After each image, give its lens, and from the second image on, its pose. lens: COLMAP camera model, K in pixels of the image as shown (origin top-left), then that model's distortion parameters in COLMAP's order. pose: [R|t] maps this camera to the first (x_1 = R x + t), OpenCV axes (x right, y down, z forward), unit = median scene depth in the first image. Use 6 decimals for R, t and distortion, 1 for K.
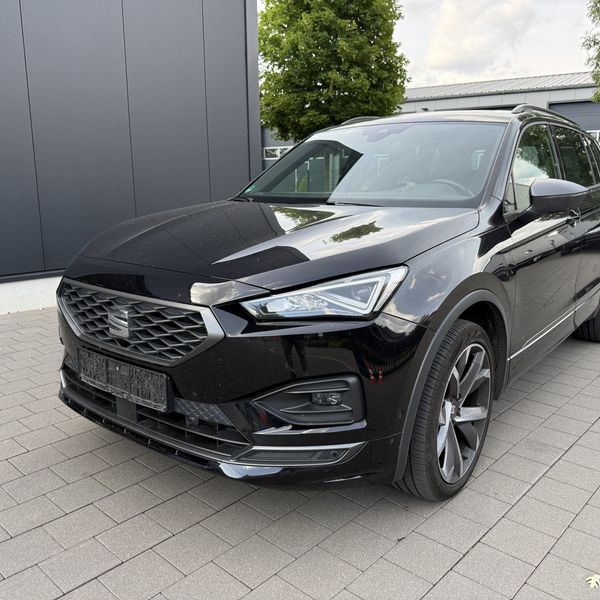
lens RADIAL K [[562.6, 0, 302.2], [0, 562.6, 309.4], [0, 0, 1]] dist [0.056638, -0.105934]
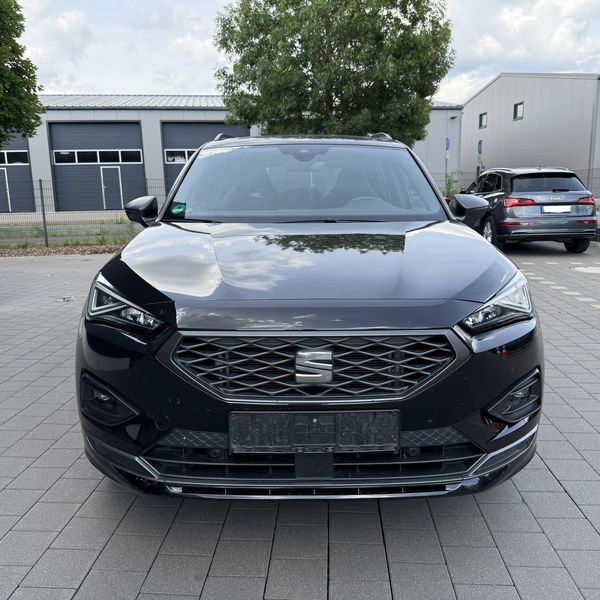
lens RADIAL K [[572.4, 0, 300.0], [0, 572.4, 300.0], [0, 0, 1]] dist [-0.004193, -0.015546]
pose [[0.770724, -0.120743, 0.625624, -0.813899], [0.145763, 0.989254, 0.011352, -0.084861], [-0.620272, 0.082444, 0.780042, 0.301452]]
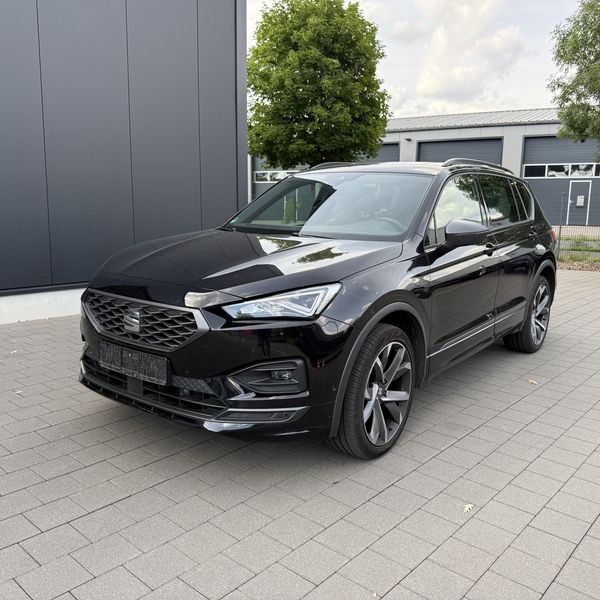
lens RADIAL K [[562.6, 0, 302.2], [0, 562.6, 309.4], [0, 0, 1]] dist [0.056638, -0.105934]
pose [[0.999624, 0.017834, 0.020824, 0.051393], [-0.017025, 0.999117, -0.038408, 0.037949], [-0.021491, 0.038039, 0.999045, -0.339205]]
